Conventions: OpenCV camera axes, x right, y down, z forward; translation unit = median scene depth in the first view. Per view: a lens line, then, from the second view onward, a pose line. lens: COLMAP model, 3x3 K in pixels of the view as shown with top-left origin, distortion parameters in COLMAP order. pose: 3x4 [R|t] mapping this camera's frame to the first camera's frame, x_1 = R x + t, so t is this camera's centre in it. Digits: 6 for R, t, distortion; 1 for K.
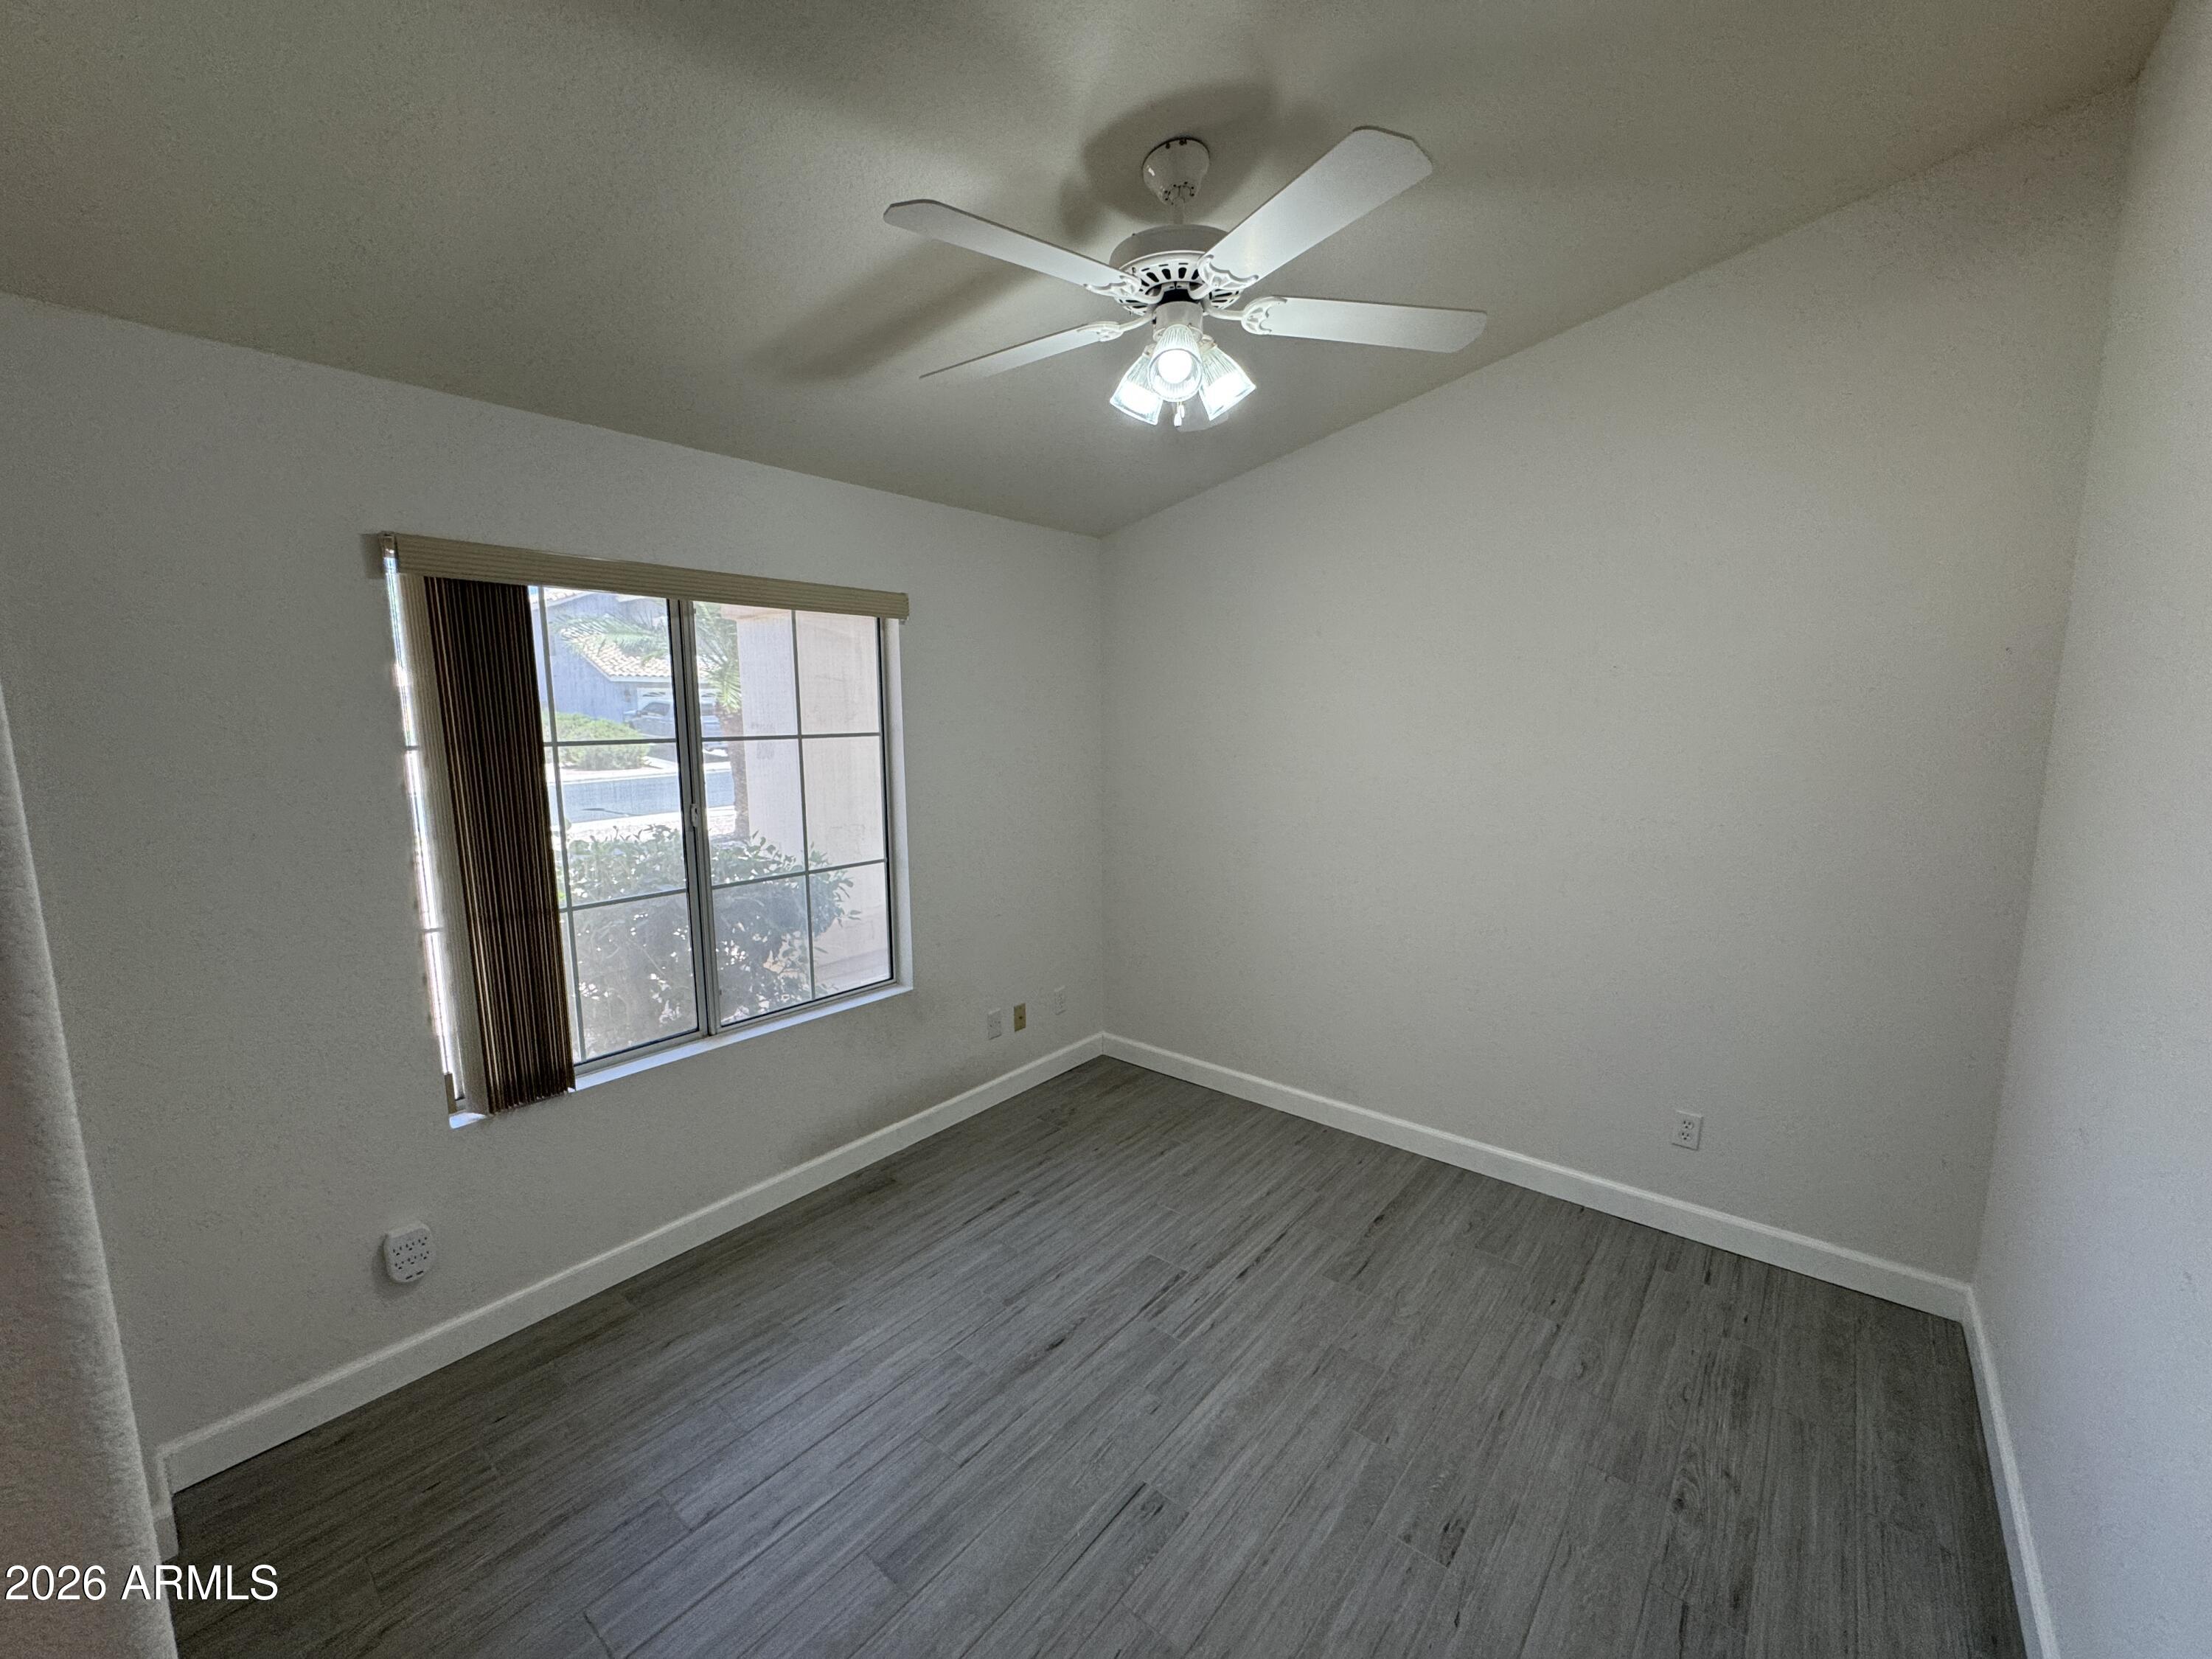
lens RADIAL K [[889.2, 0, 1104.0], [0, 889.2, 830.5], [0, 0, 1]] dist [0.001390, -0.000854]
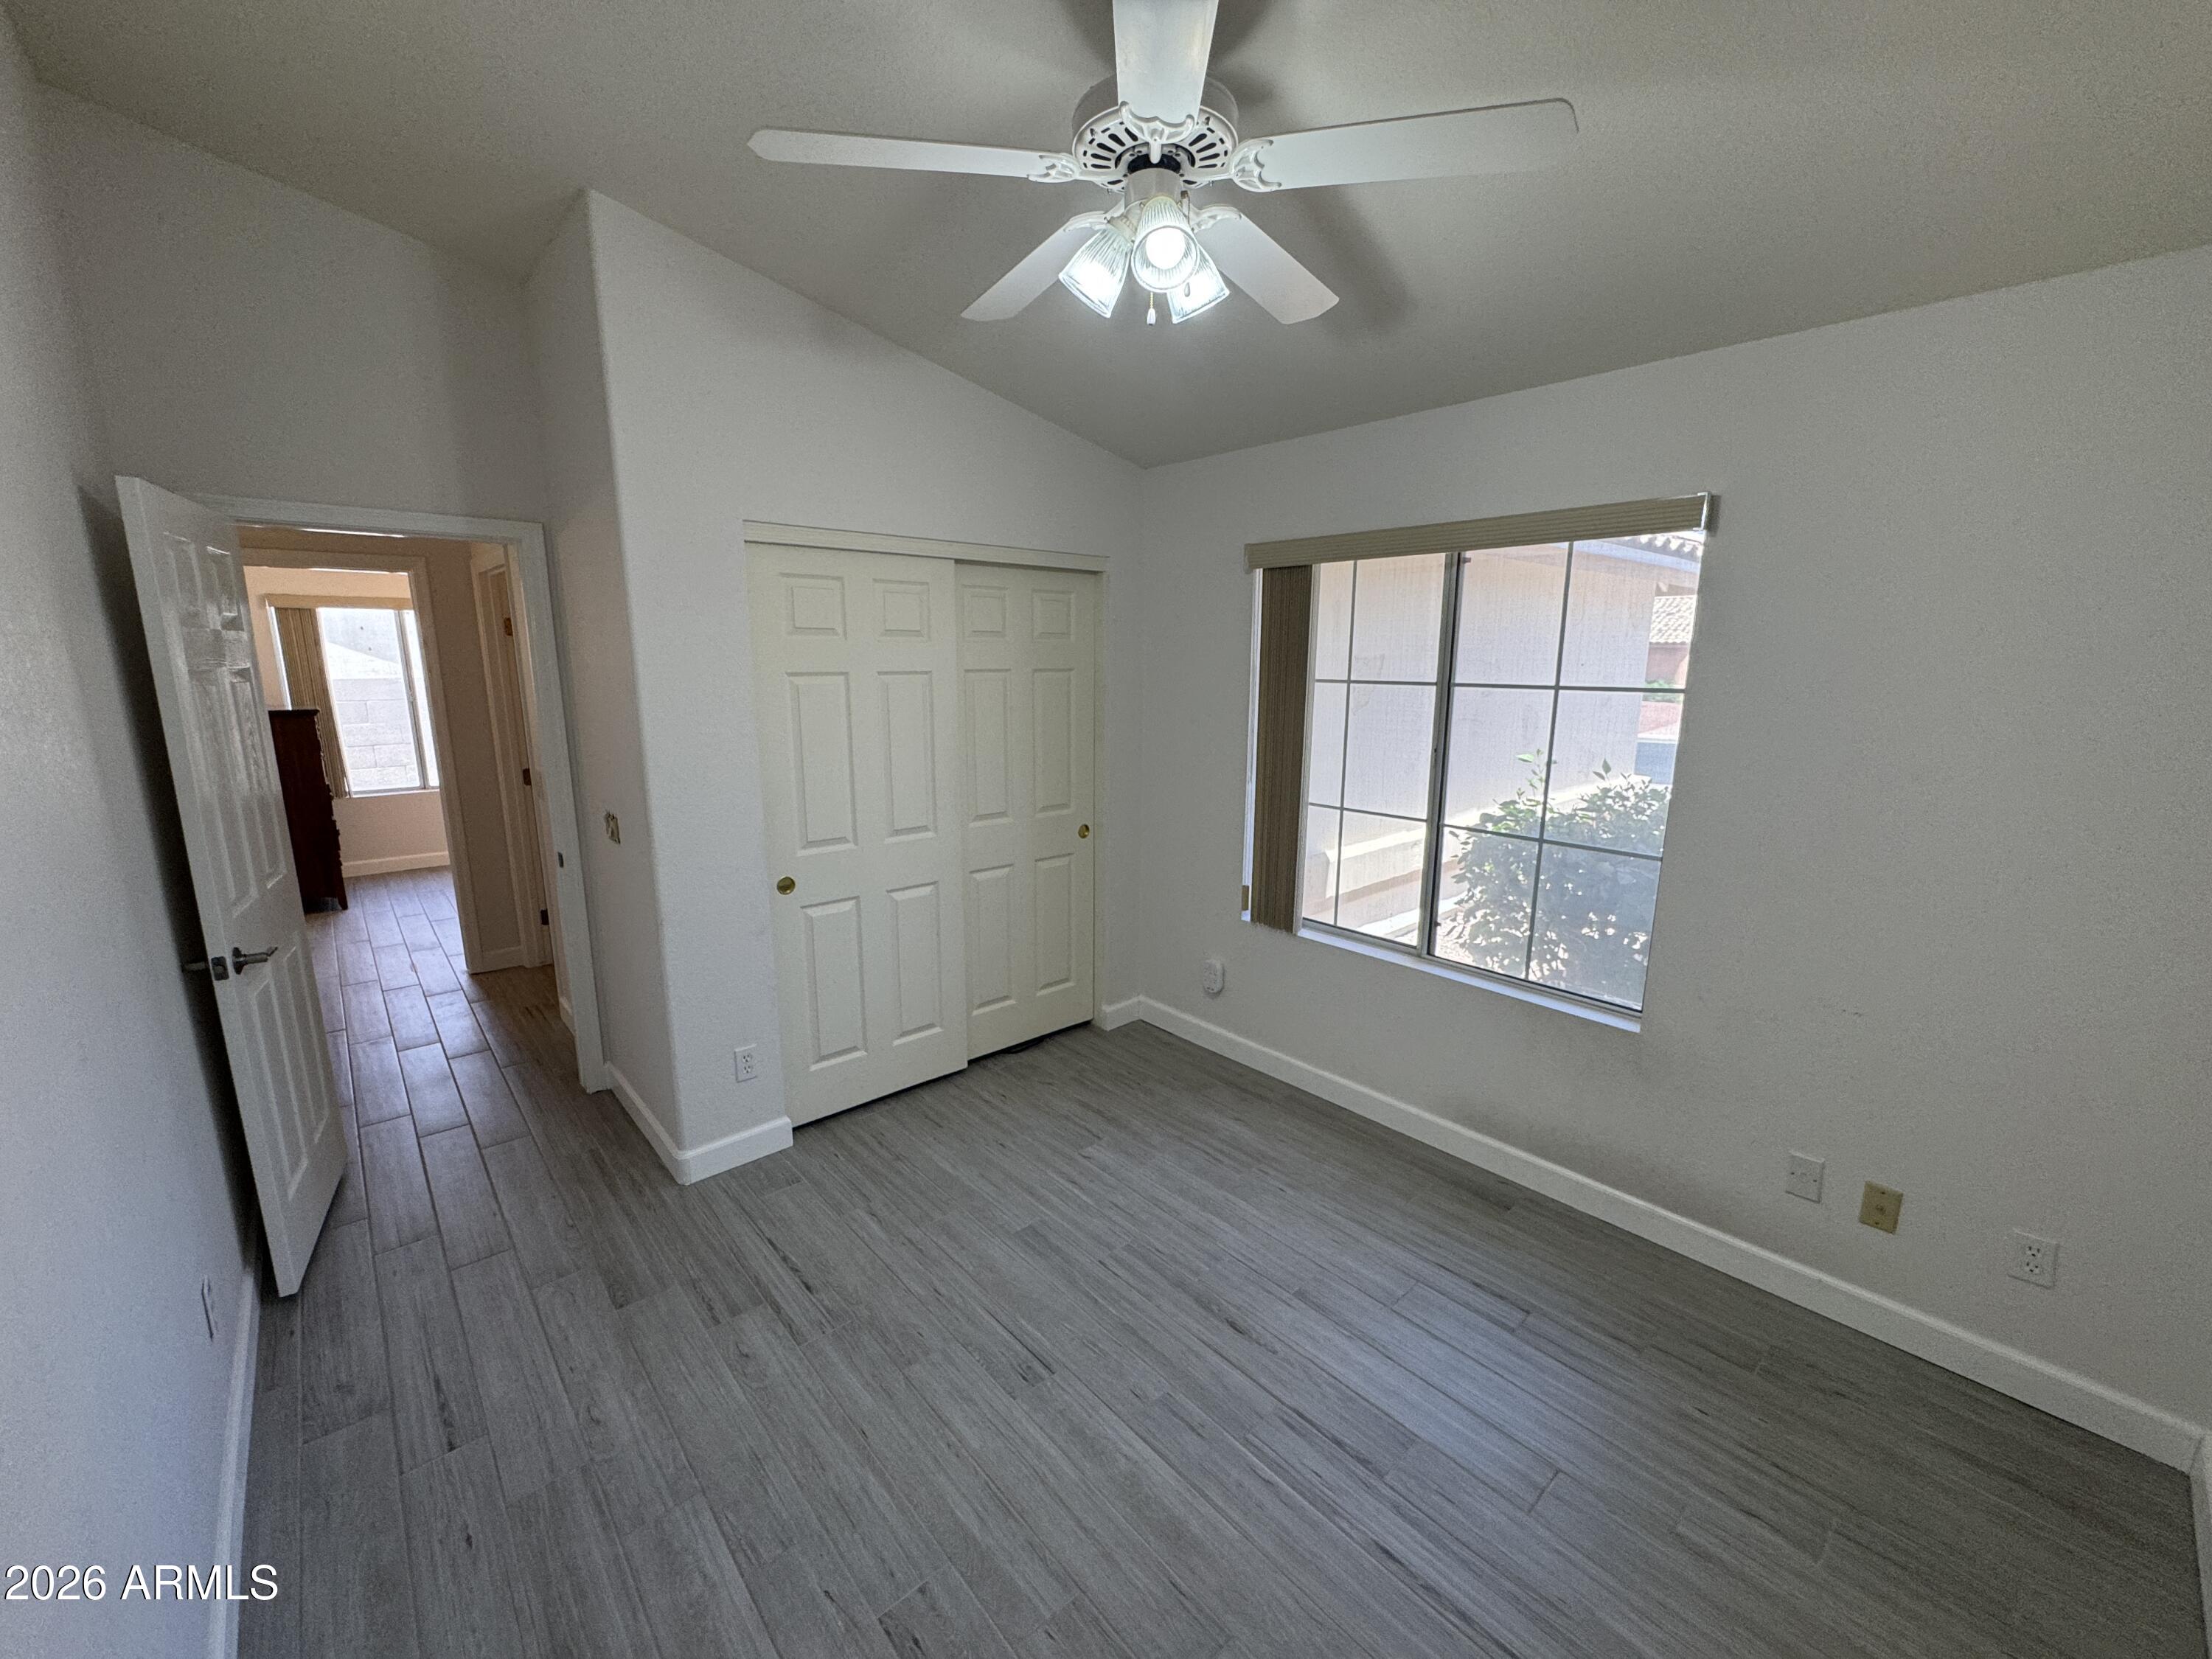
lens RADIAL K [[889.2, 0, 1100.6], [0, 889.2, 832.1], [0, 0, 1]] dist [0.001390, -0.000854]
pose [[-0.157926, 0.197762, -0.967445, 0.801333], [-0.136420, 0.965975, 0.219731, -0.129196], [0.977982, 0.166680, -0.125574, 0.902471]]
